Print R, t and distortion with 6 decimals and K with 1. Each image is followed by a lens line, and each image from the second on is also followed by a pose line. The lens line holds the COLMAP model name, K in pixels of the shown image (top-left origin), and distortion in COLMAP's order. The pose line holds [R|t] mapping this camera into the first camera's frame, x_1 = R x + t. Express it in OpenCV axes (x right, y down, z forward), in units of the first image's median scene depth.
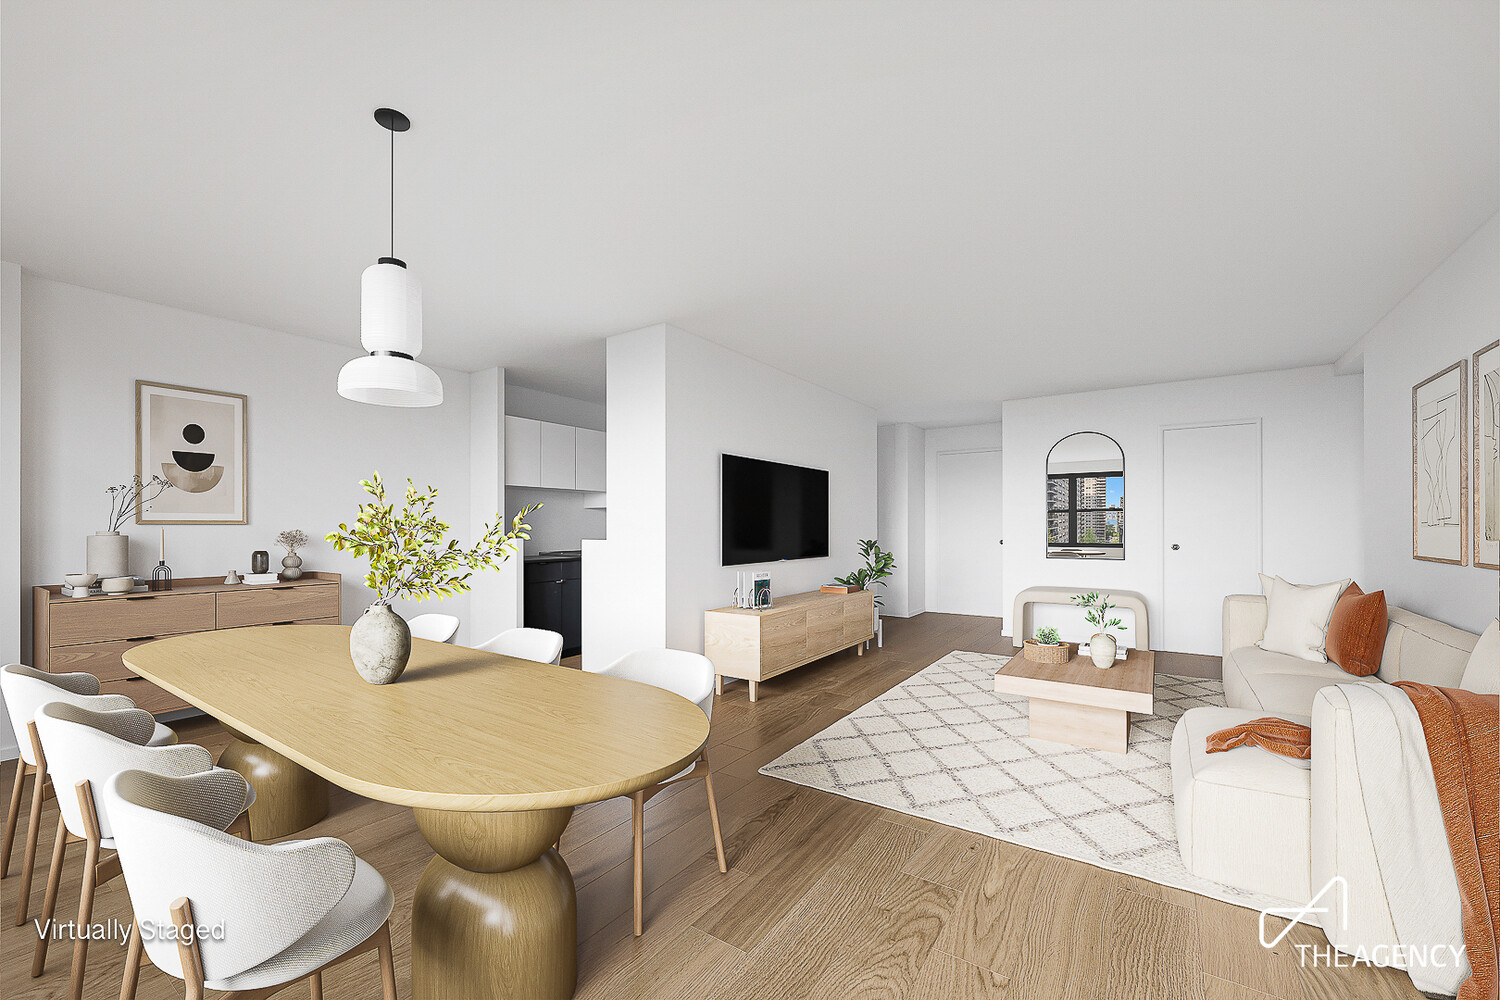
lens RADIAL K [[593.7, 0, 745.4], [0, 593.7, 522.5], [0, 0, 1]] dist [-0.000012, 0.000008]
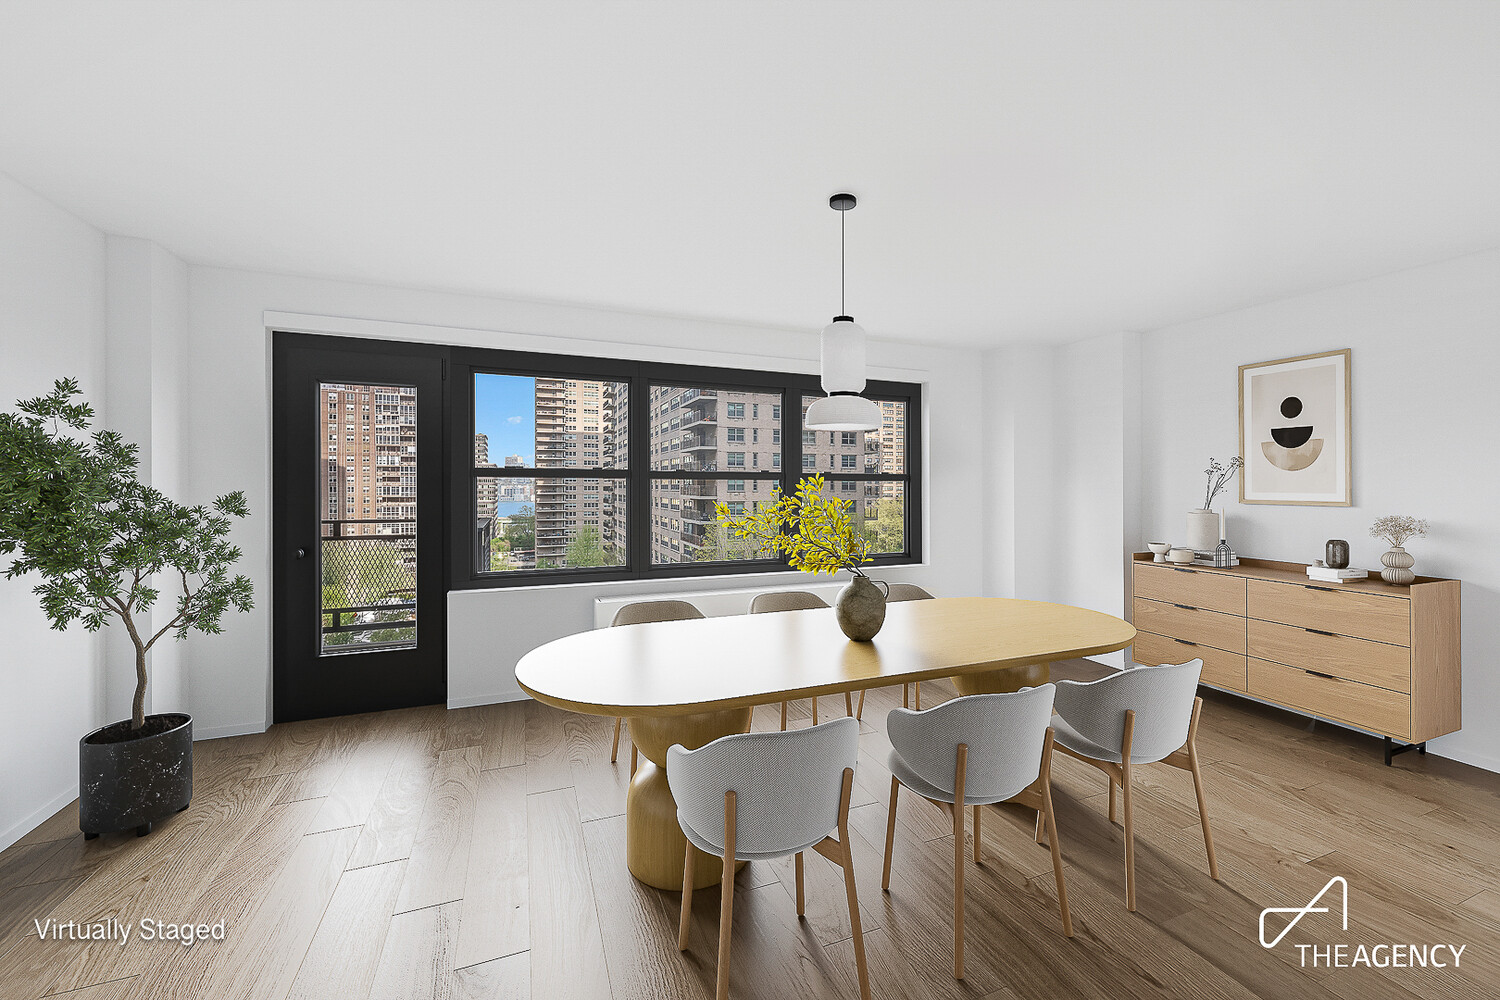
lens RADIAL K [[589.9, 0, 750.0], [0, 589.9, 500.0], [0, 0, 1]] dist [0.000628, 0.000091]
pose [[-0.555983, 0.029517, -0.830669, 0.309133], [0.007996, 0.999513, 0.030165, -0.039575], [0.831155, 0.010129, -0.555948, 0.810278]]
